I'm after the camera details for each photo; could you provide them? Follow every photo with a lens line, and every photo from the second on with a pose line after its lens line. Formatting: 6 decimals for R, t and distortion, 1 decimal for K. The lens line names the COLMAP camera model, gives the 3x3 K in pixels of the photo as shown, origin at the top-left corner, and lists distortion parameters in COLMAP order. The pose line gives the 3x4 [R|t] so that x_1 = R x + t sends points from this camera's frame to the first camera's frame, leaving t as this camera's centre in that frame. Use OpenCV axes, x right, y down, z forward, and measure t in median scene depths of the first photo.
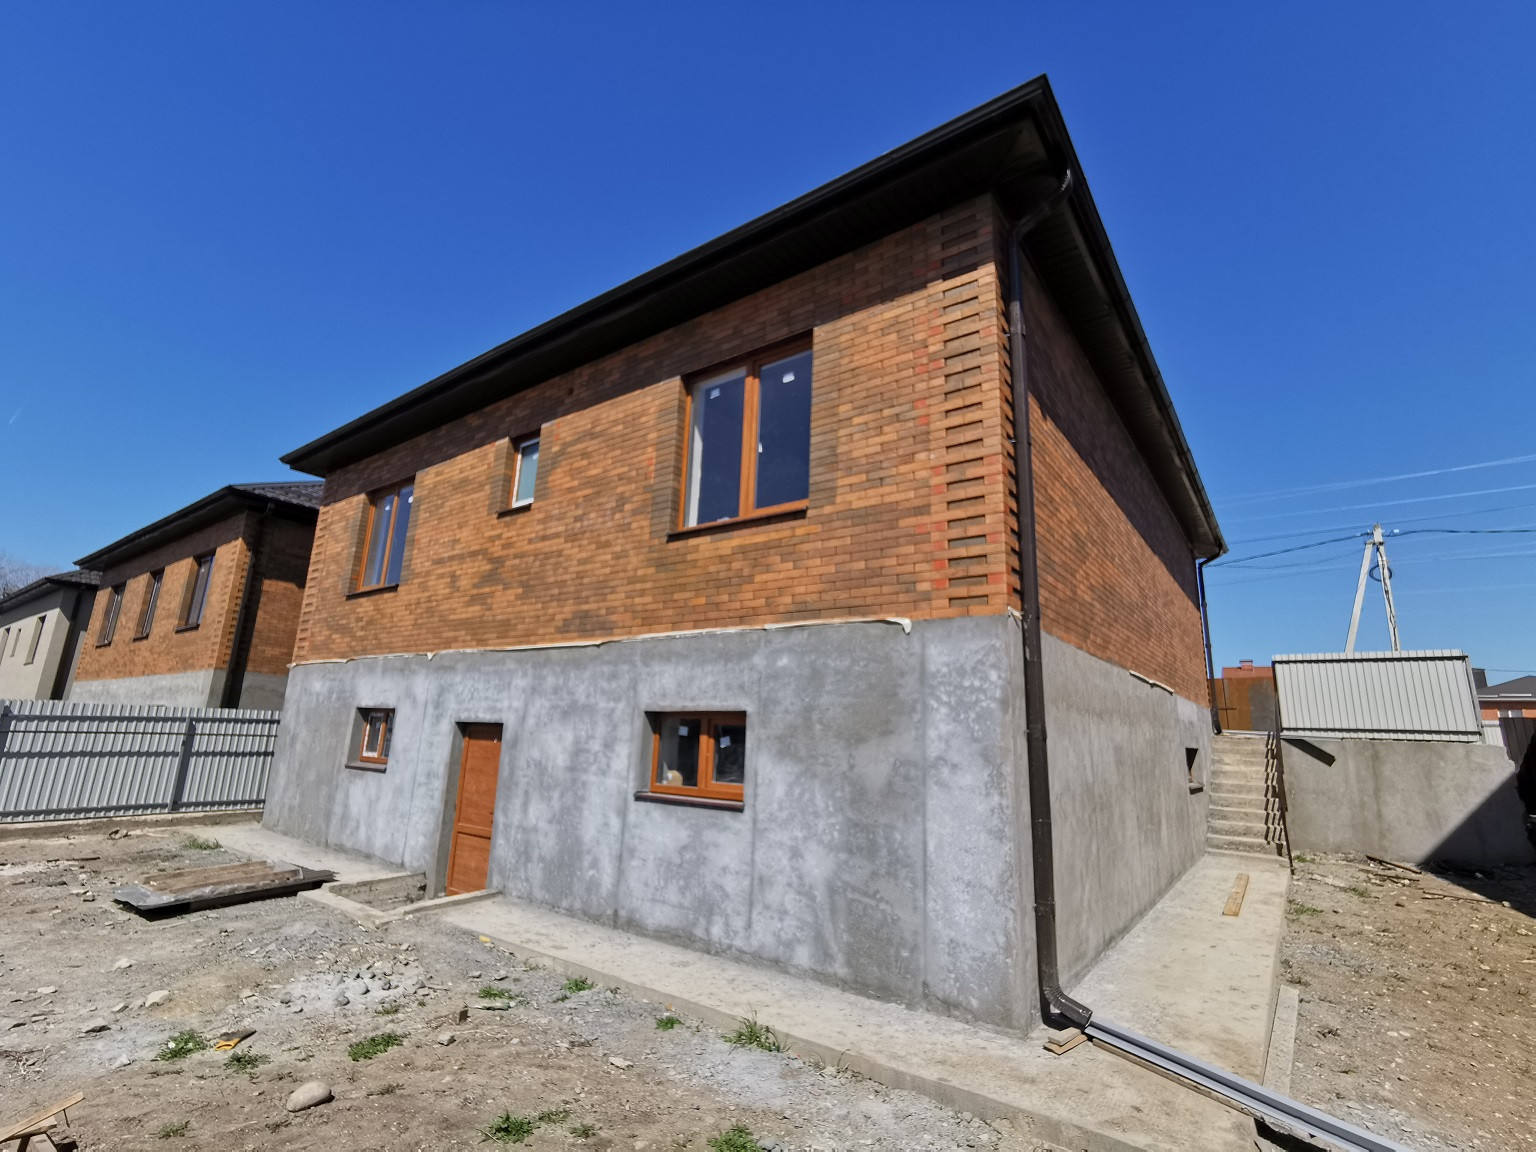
lens RADIAL K [[707.4, 0, 763.2], [0, 707.4, 573.9], [0, 0, 1]] dist [-0.006661, 0.011272]
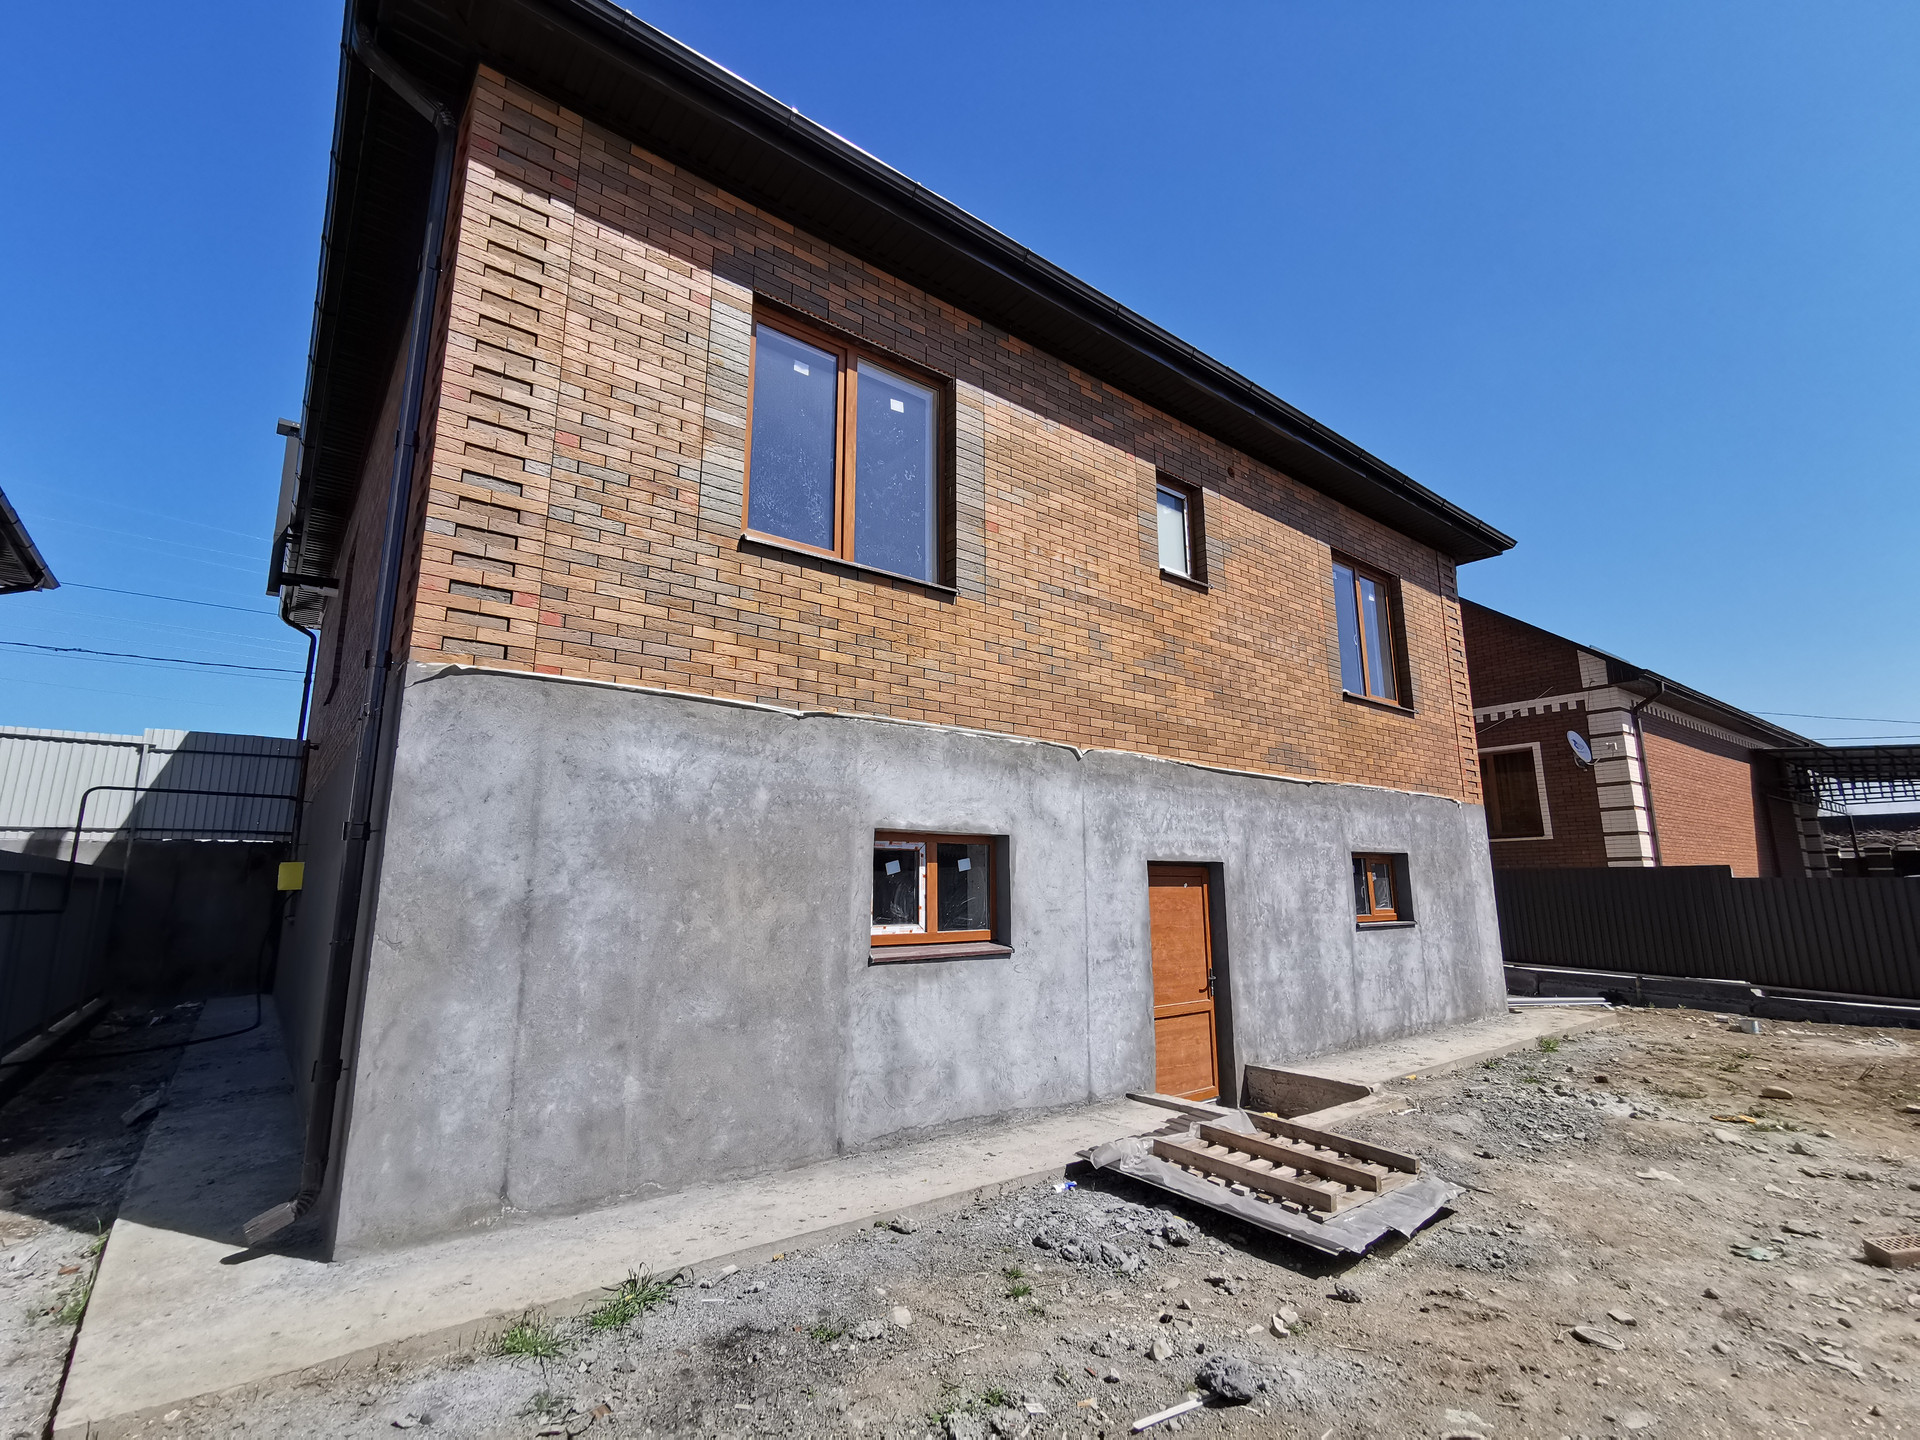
lens RADIAL K [[884.2, 0, 954.0], [0, 884.2, 717.3], [0, 0, 1]] dist [-0.006661, 0.011272]
pose [[0.261668, 0.149743, 0.953471, -1.637443], [-0.204074, 0.974140, -0.096983, 0.243638], [-0.943337, -0.169201, 0.285460, 1.194150]]
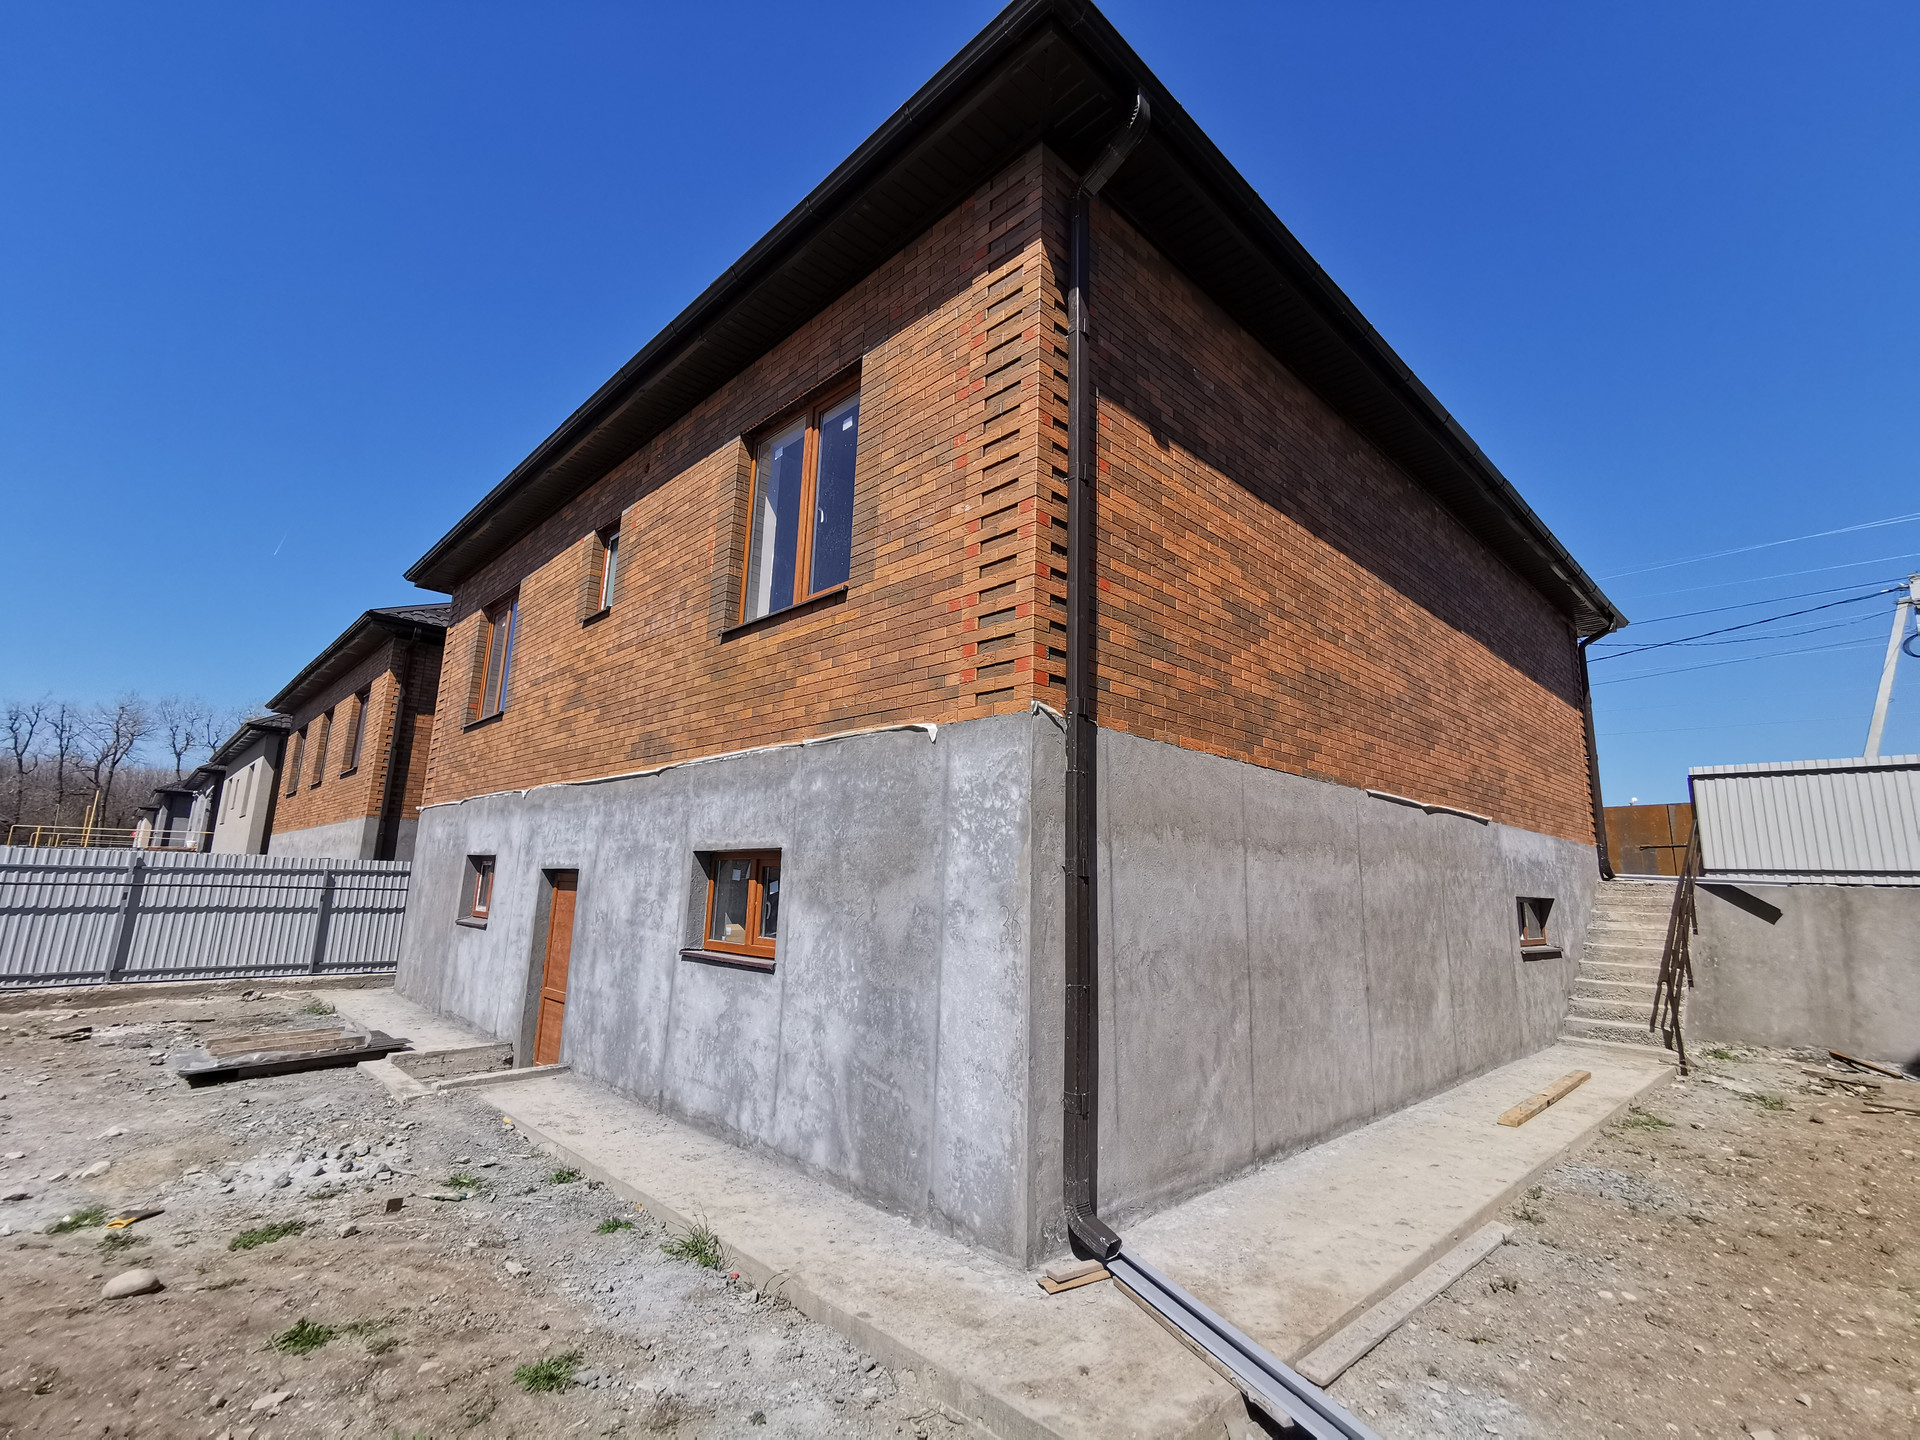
lens RADIAL K [[875.3, 0, 955.2], [0, 875.3, 716.2], [0, 0, 1]] dist [-0.001277, 0.007329]
pose [[0.986749, -0.037768, -0.157800, 0.286735], [0.042007, 0.998838, 0.023617, 0.026271], [0.156724, -0.029932, 0.987189, 0.052564]]
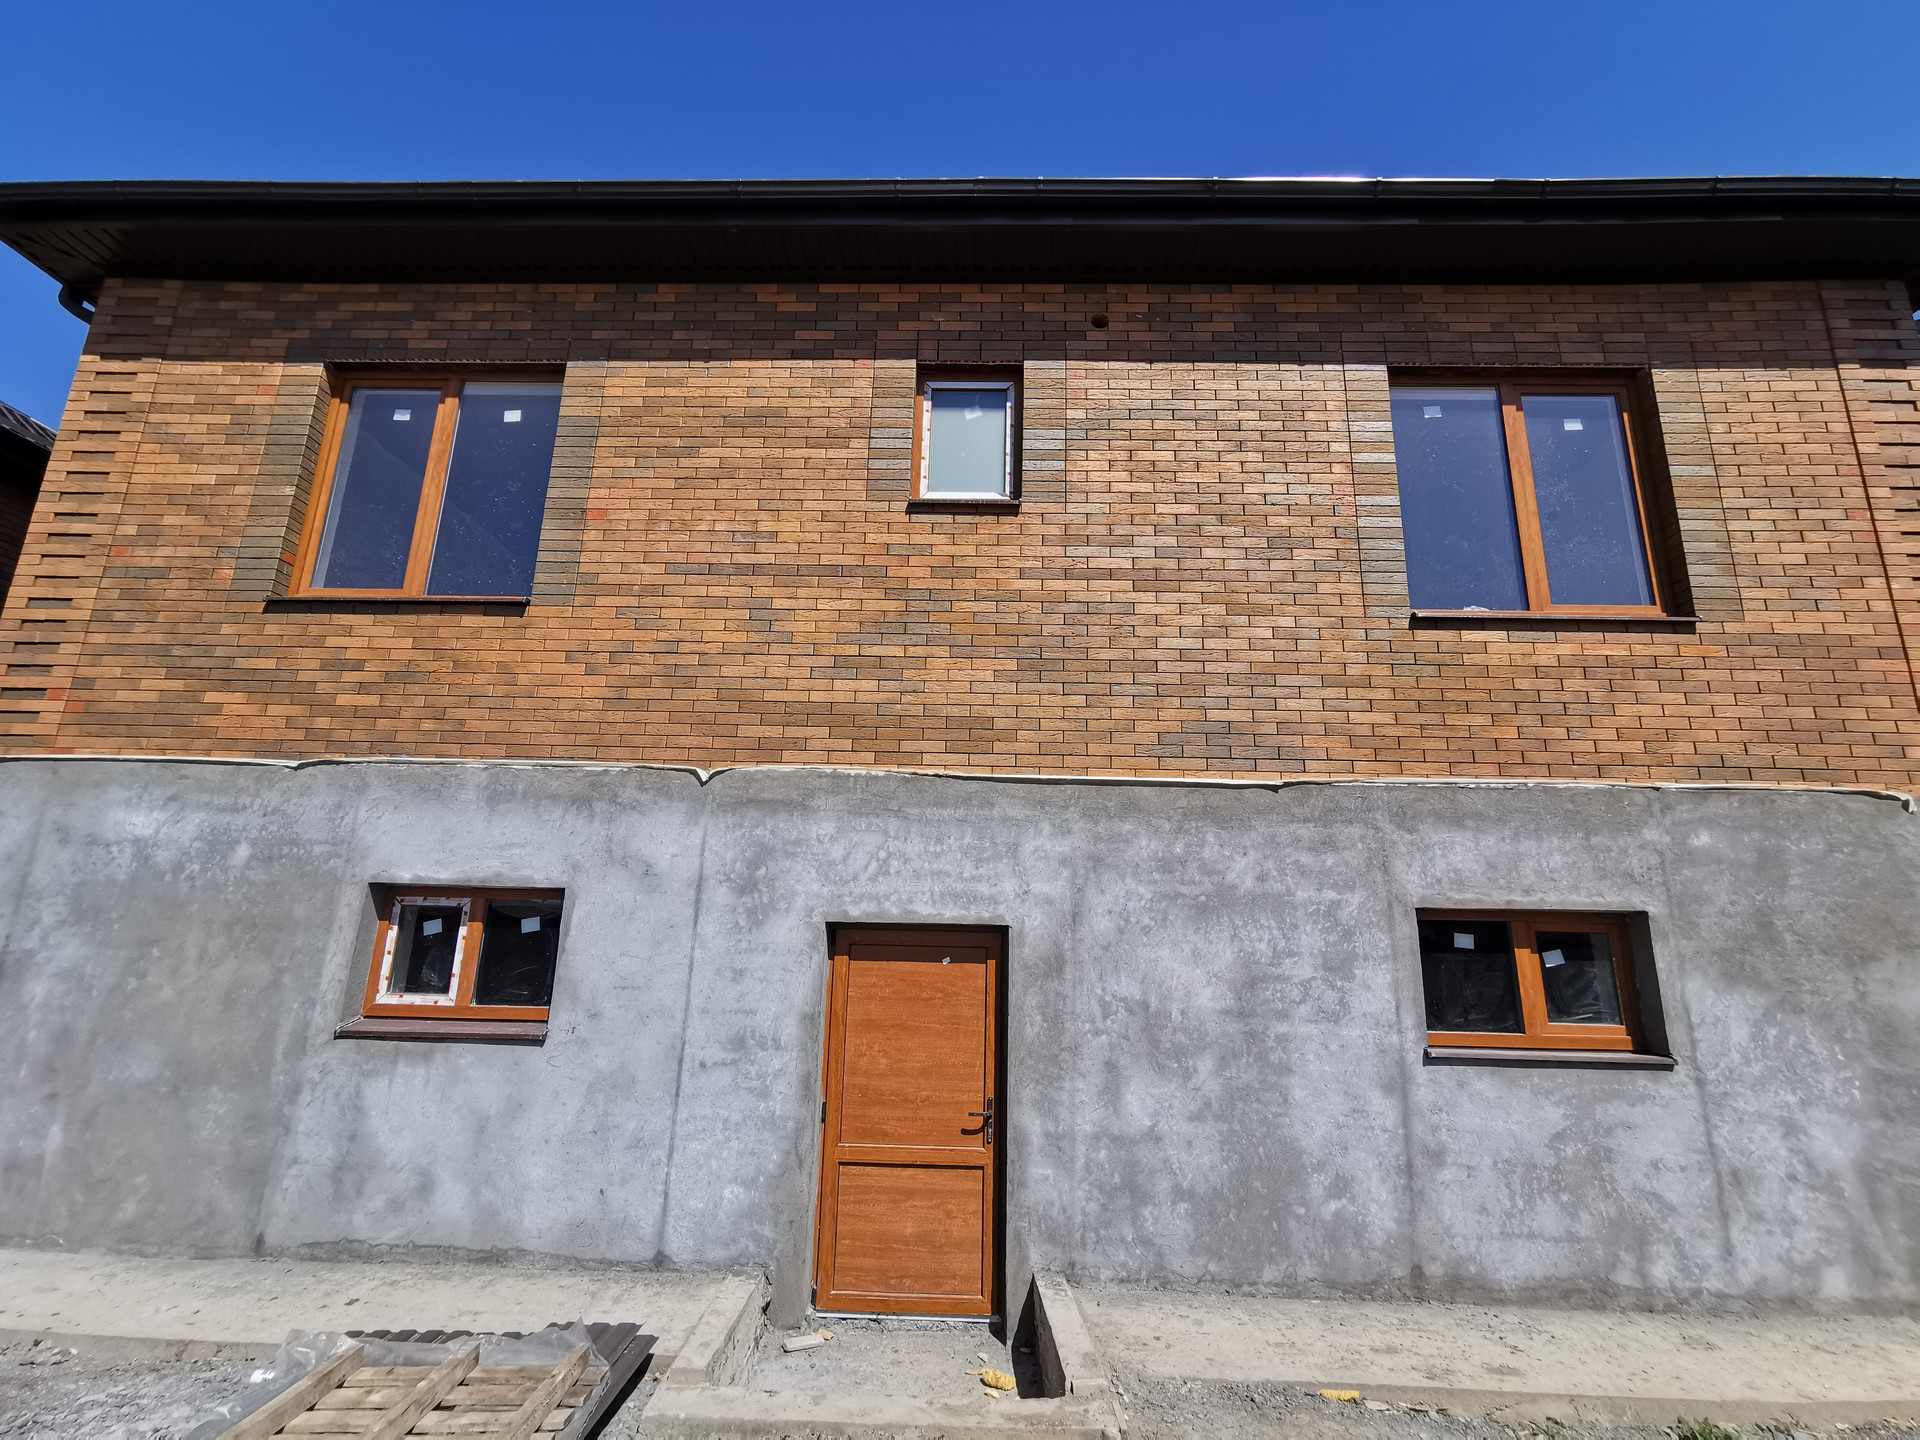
lens RADIAL K [[876.4, 0, 963.5], [0, 876.4, 729.6], [0, 0, 1]] dist [-0.005251, 0.010080]
pose [[0.818549, 0.121595, 0.561420, -0.872996], [-0.124117, 0.991691, -0.033824, 0.115713], [-0.560868, -0.041995, 0.826839, 0.601658]]
